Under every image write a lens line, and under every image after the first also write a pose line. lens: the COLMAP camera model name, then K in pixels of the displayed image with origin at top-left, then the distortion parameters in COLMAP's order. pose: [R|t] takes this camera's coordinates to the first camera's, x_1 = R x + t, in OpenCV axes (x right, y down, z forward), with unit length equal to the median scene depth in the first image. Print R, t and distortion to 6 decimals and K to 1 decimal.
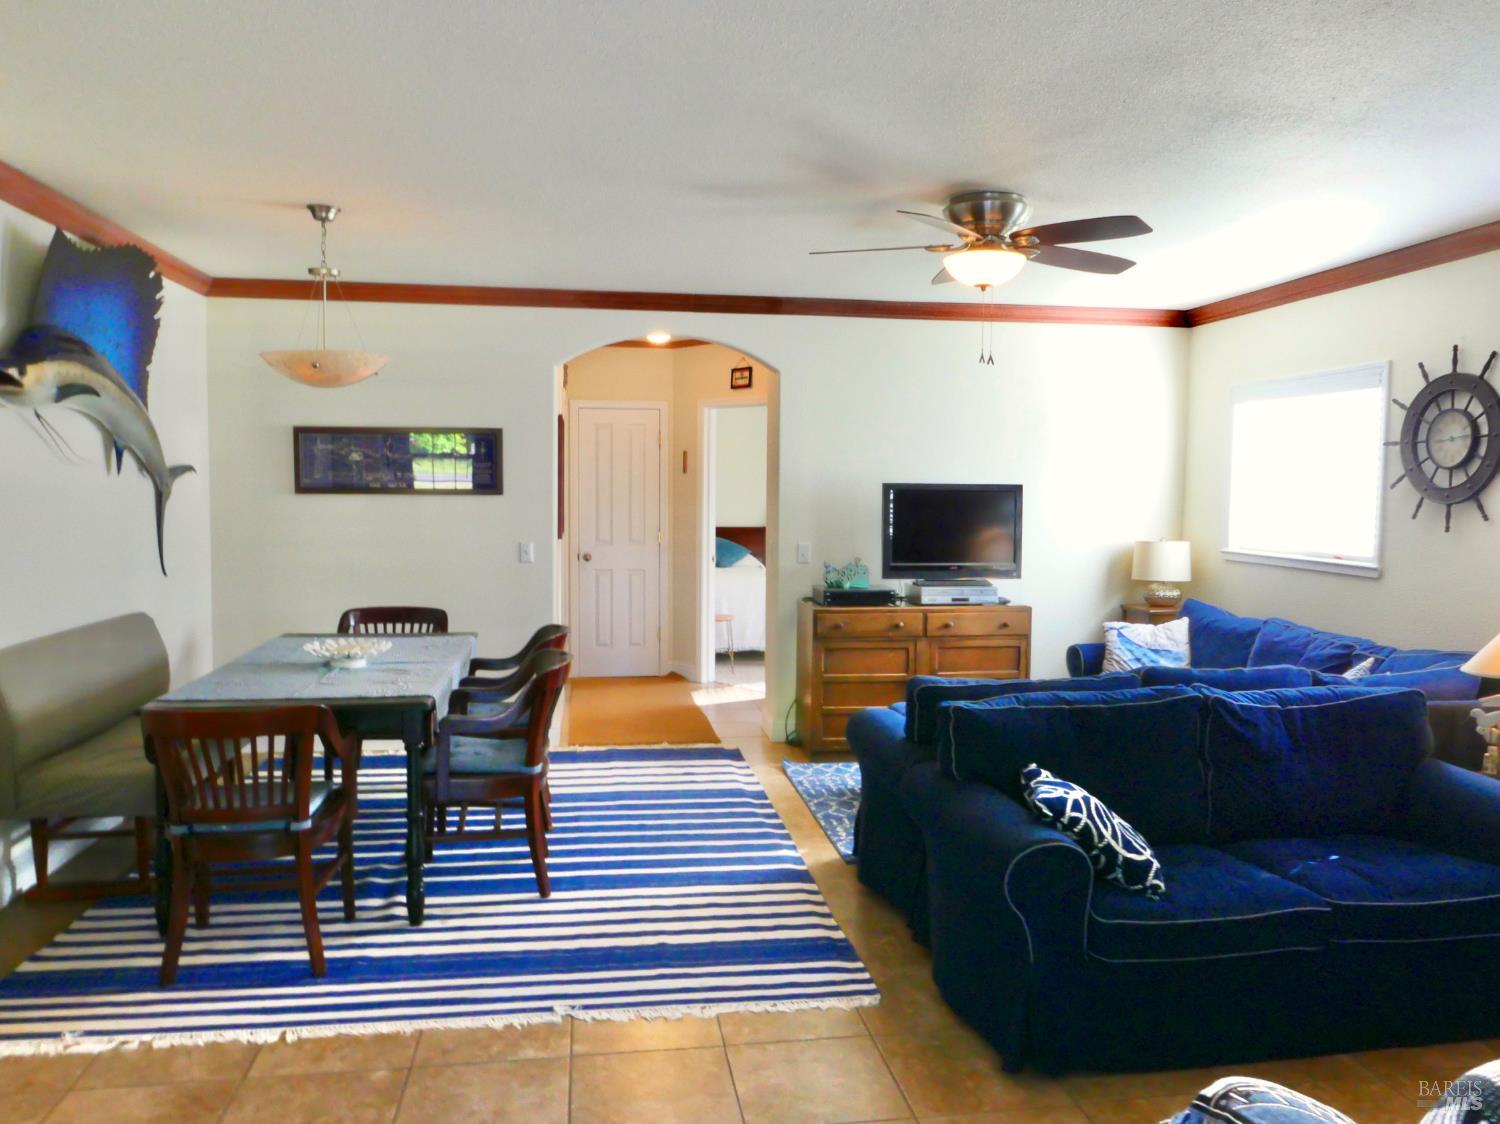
lens RADIAL K [[1108.1, 0, 725.7], [0, 1108.1, 568.5], [0, 0, 1]] dist [-0.026871, 0.015609]
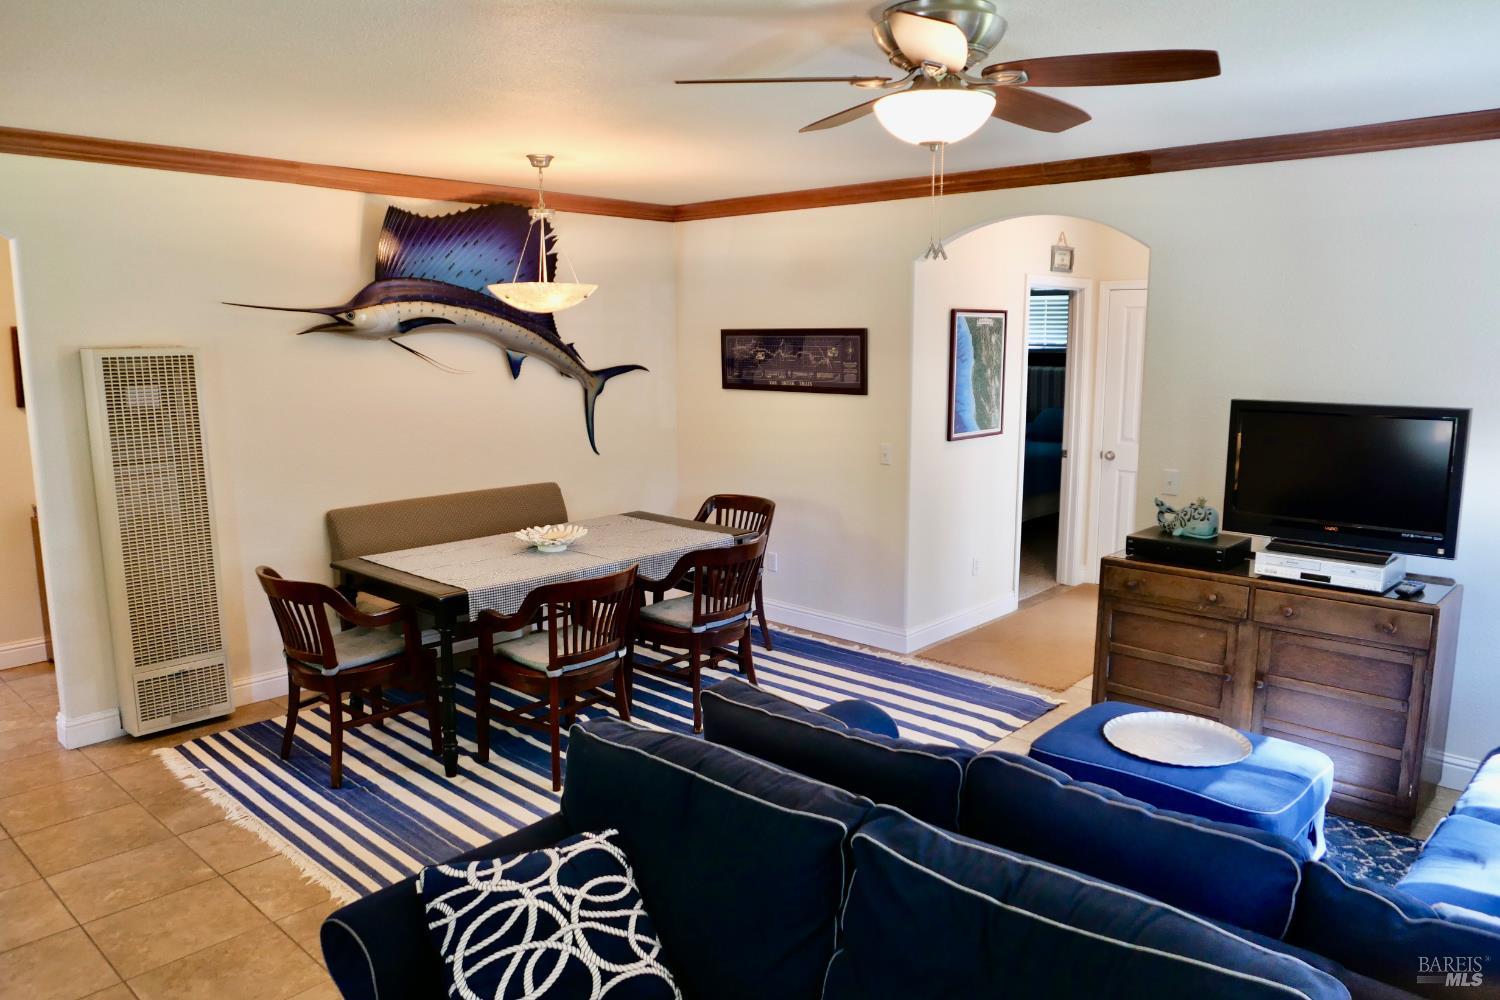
lens RADIAL K [[1039.4, 0, 756.9], [0, 1039.4, 502.1], [0, 0, 1]] dist [-0.010042, -0.003528]
pose [[0.640959, 0.113608, -0.759121, 0.469259], [-0.050021, 0.993066, 0.106385, -0.067947], [0.765943, -0.030216, 0.642198, 0.334524]]
